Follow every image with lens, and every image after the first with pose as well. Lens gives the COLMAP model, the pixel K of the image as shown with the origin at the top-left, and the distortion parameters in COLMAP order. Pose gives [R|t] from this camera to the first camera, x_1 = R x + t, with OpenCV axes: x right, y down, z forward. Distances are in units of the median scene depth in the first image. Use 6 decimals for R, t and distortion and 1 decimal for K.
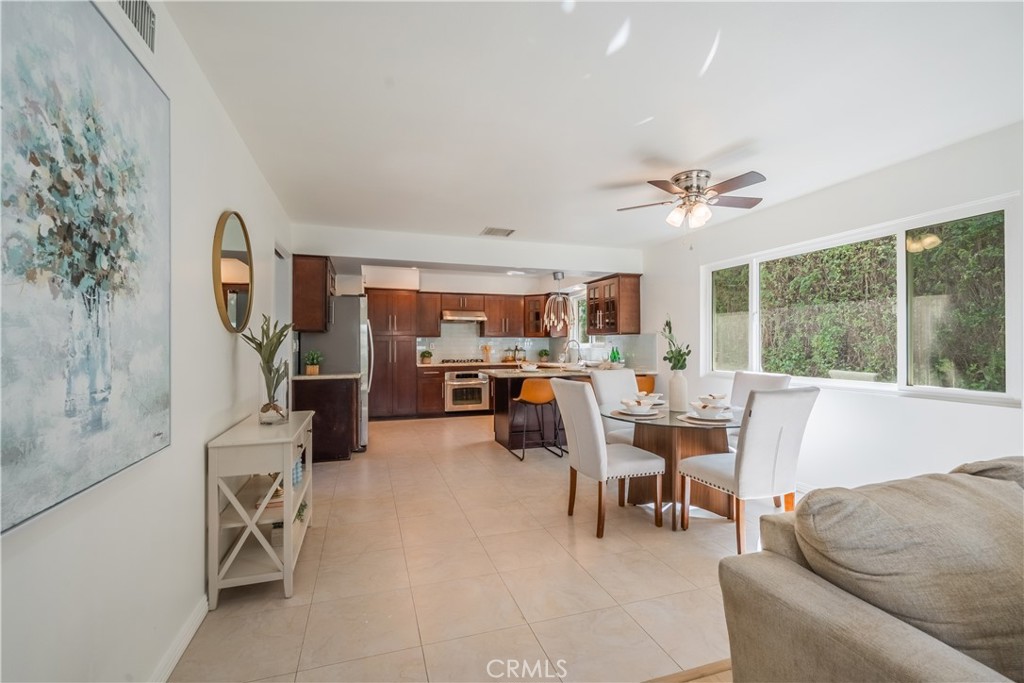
lens RADIAL K [[448.2, 0, 517.1], [0, 448.2, 343.8], [0, 0, 1]] dist [-0.003386, -0.000101]
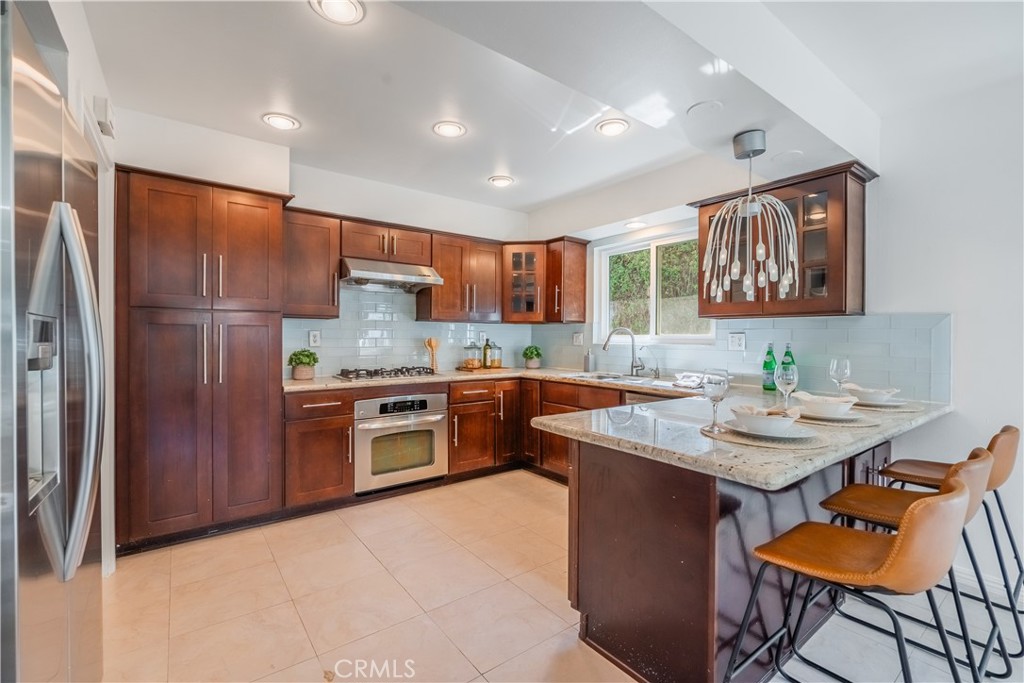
lens RADIAL K [[448.2, 0, 502.7], [0, 448.2, 340.4], [0, 0, 1]] dist [-0.003386, -0.000101]
pose [[0.953368, 0.002020, 0.301804, -0.150147], [-0.005467, 0.999929, 0.010578, 0.000696], [-0.301761, -0.011735, 0.953311, 0.535916]]
